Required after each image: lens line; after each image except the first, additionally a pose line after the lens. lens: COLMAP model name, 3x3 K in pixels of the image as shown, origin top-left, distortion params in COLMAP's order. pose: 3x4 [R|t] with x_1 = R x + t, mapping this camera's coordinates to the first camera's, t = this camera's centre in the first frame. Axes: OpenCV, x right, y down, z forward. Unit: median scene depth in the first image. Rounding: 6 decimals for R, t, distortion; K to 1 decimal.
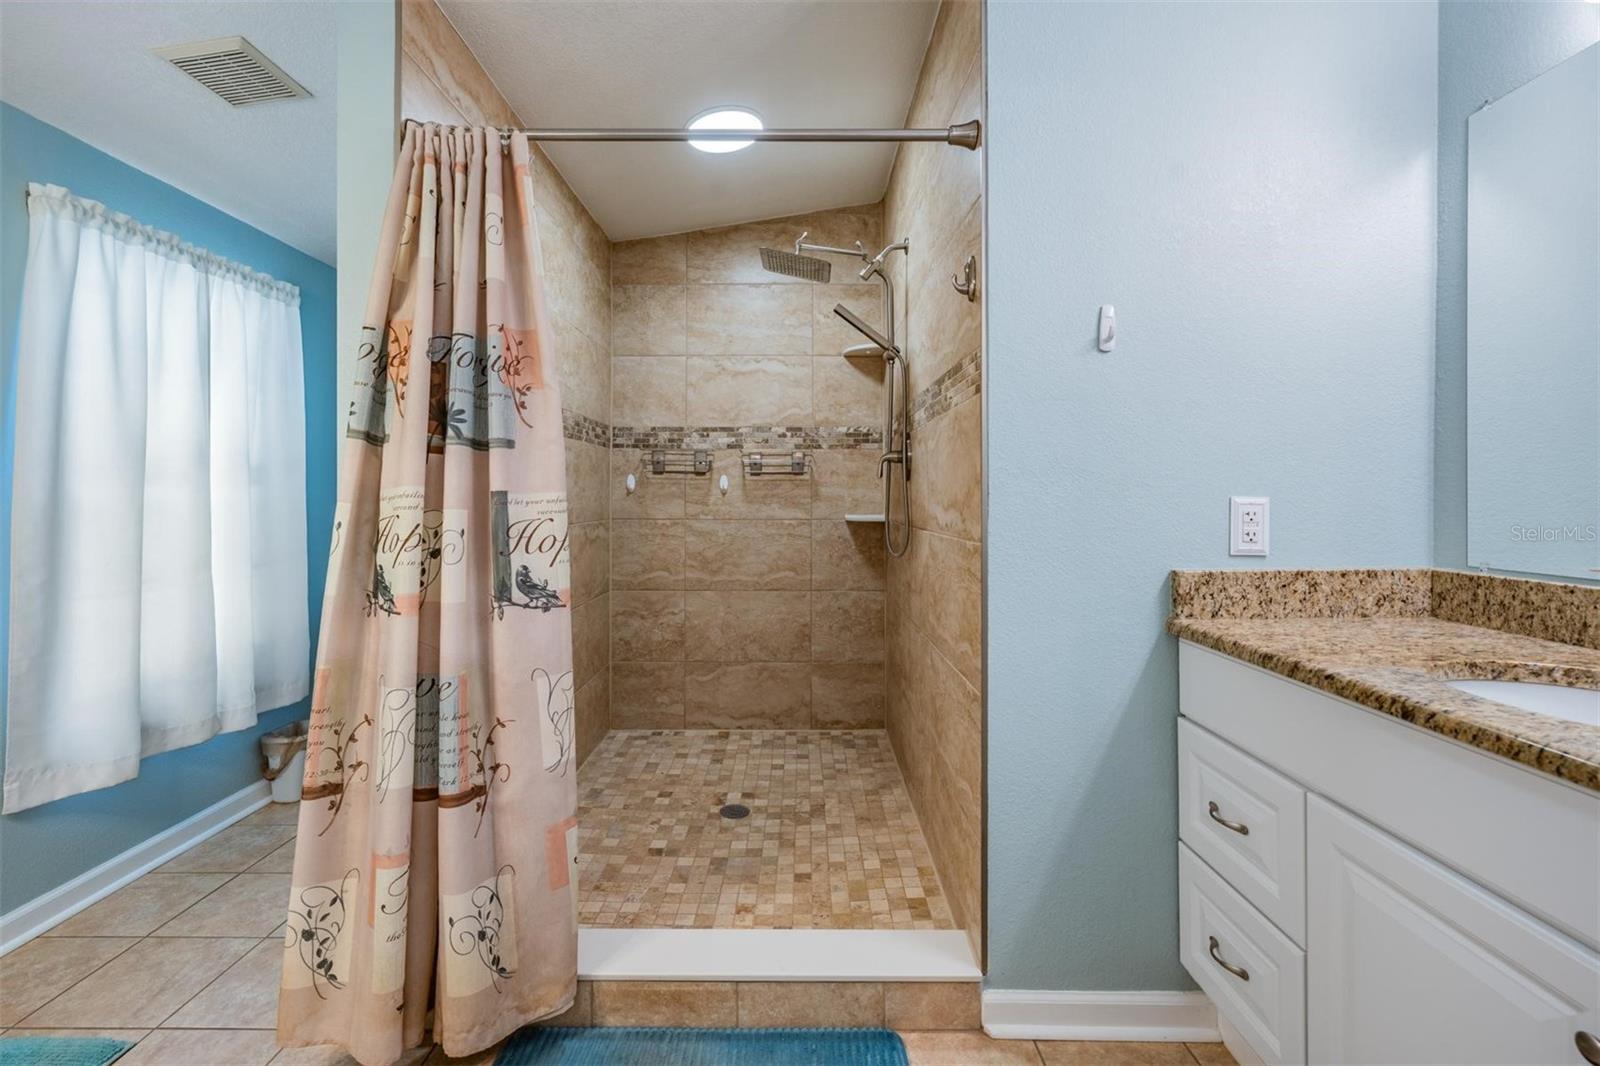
lens RADIAL K [[700.2, 0, 790.9], [0, 700.2, 499.1], [0, 0, 1]] dist [-0.000657, -0.000467]
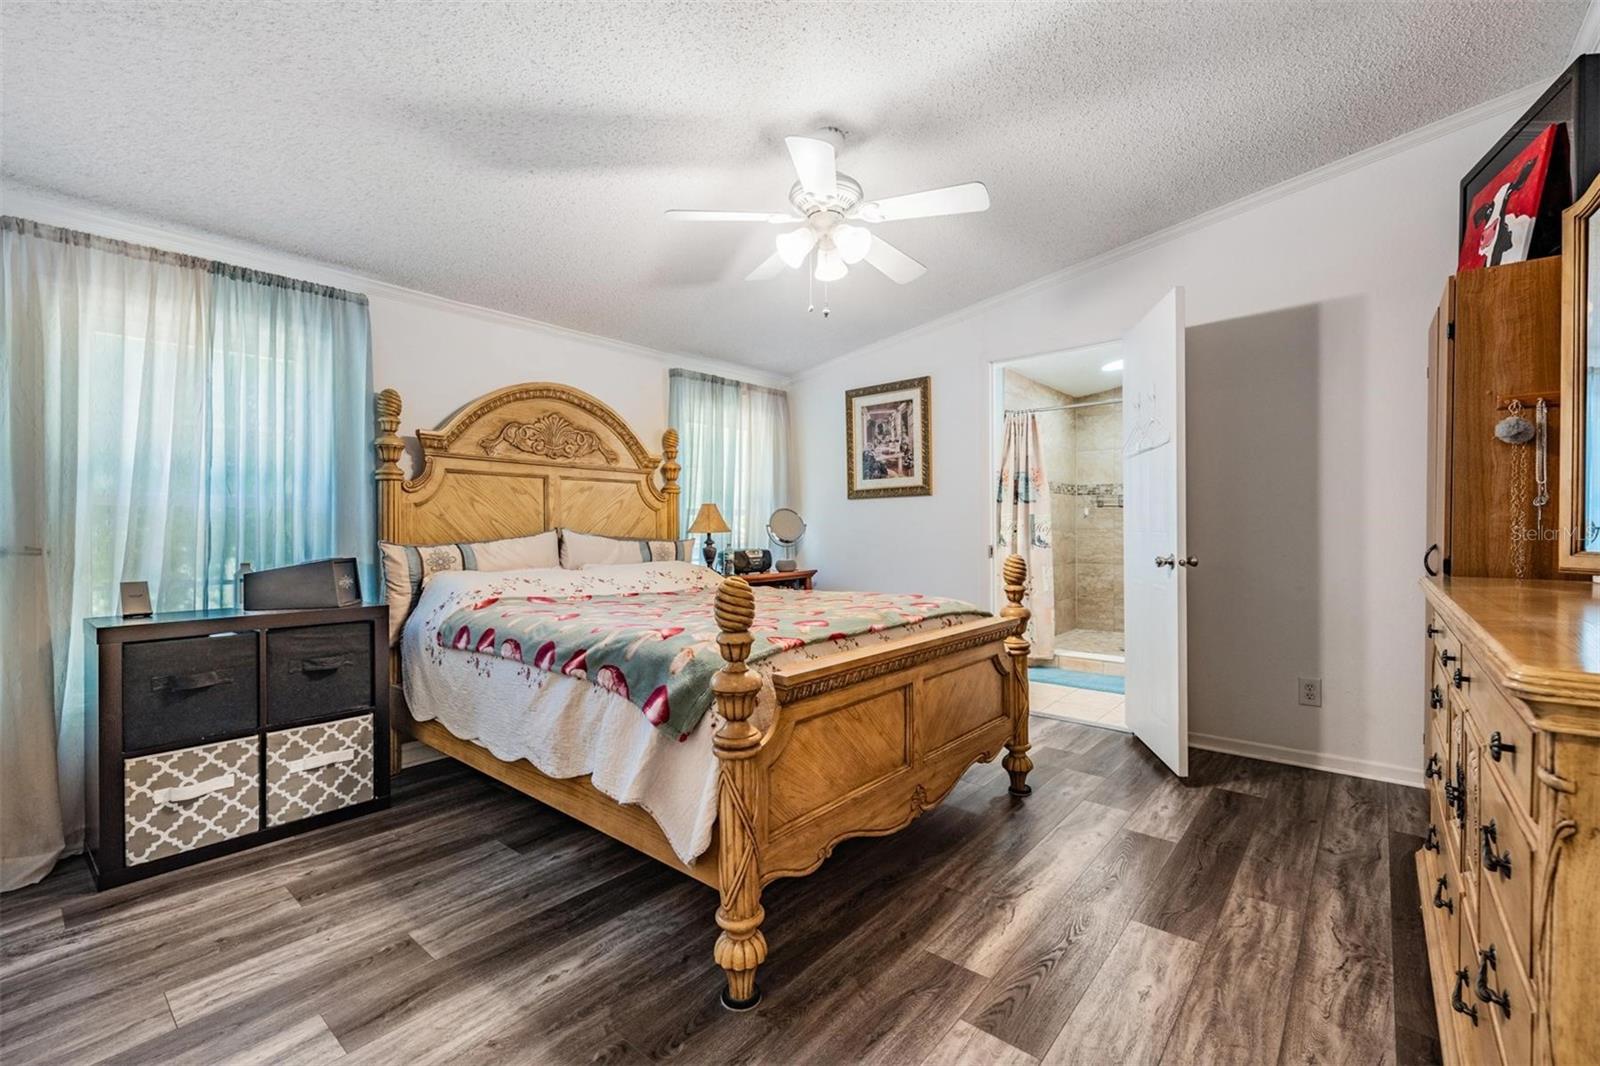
lens RADIAL K [[700.2, 0, 800.2], [0, 700.2, 531.4], [0, 0, 1]] dist [-0.000657, -0.000467]
pose [[0.778961, 0.000403, -0.627072, 0.548355], [0.001102, 0.999997, 0.002011, 0.039785], [0.627071, -0.002257, 0.778959, -1.532227]]
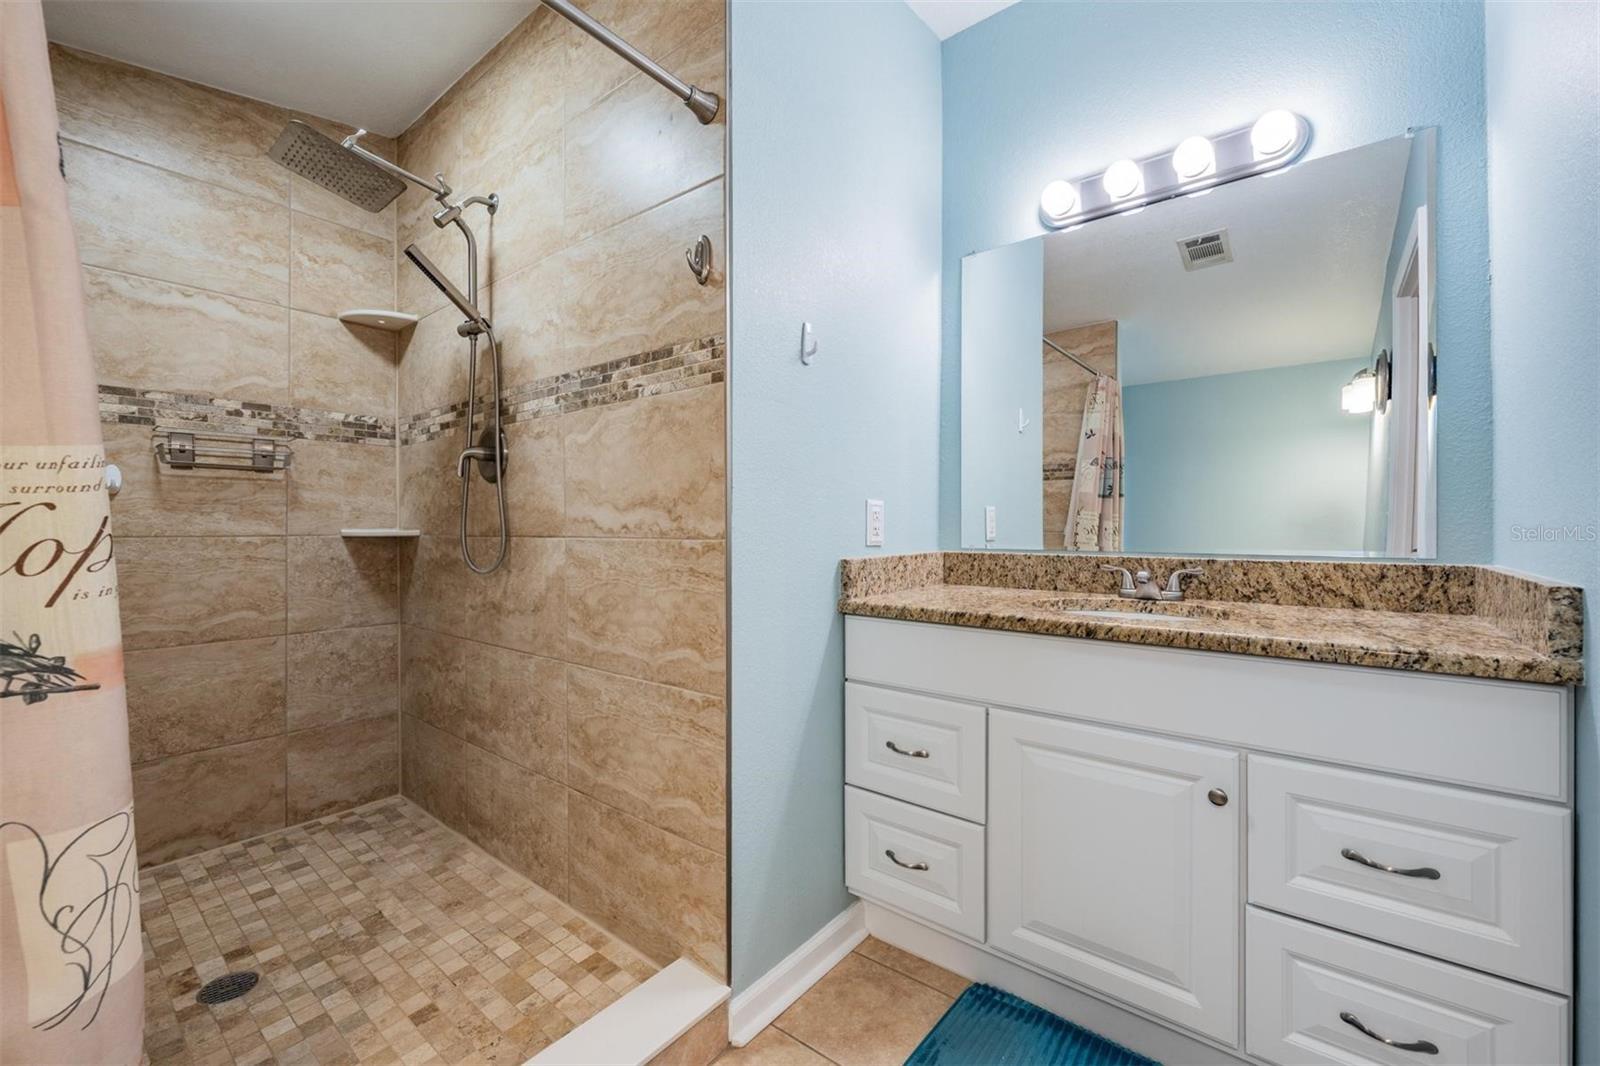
lens RADIAL K [[651.4, 0, 799.6], [0, 651.4, 529.4], [0, 0, 1]] dist [-0.002413, 0.000176]
pose [[0.619040, -0.004010, 0.785350, -0.213122], [0.002084, 0.999992, 0.003463, 0.027133], [-0.785357, -0.000507, 0.619043, 0.217008]]
